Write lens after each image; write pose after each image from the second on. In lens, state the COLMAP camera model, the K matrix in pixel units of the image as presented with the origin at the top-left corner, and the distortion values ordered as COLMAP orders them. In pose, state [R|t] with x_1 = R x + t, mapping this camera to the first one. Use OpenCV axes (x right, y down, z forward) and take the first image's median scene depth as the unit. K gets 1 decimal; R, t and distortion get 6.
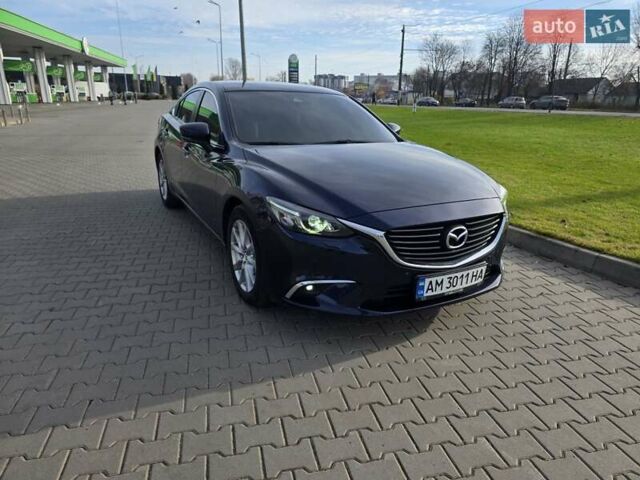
lens RADIAL K [[428.6, 0, 323.9], [0, 428.6, 241.0], [0, 0, 1]] dist [0.055635, -0.046251]
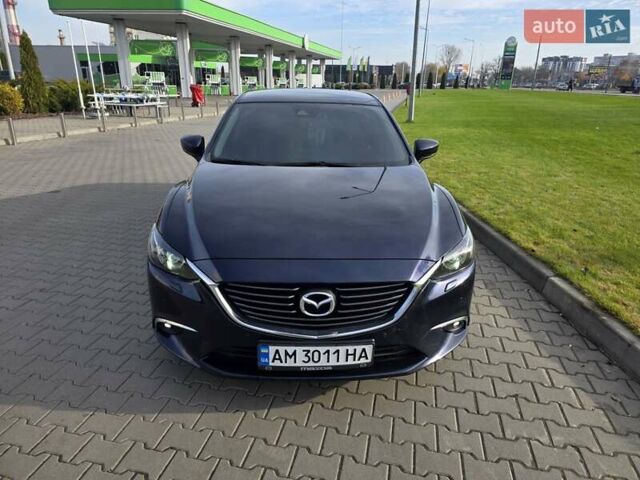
lens RADIAL K [[428.6, 0, 323.9], [0, 428.6, 241.0], [0, 0, 1]] dist [0.055635, -0.046251]
pose [[0.895560, 0.145587, -0.420449, 0.306889], [-0.134647, 0.989323, 0.055769, -0.081832], [0.424079, 0.006668, 0.905601, 0.135411]]
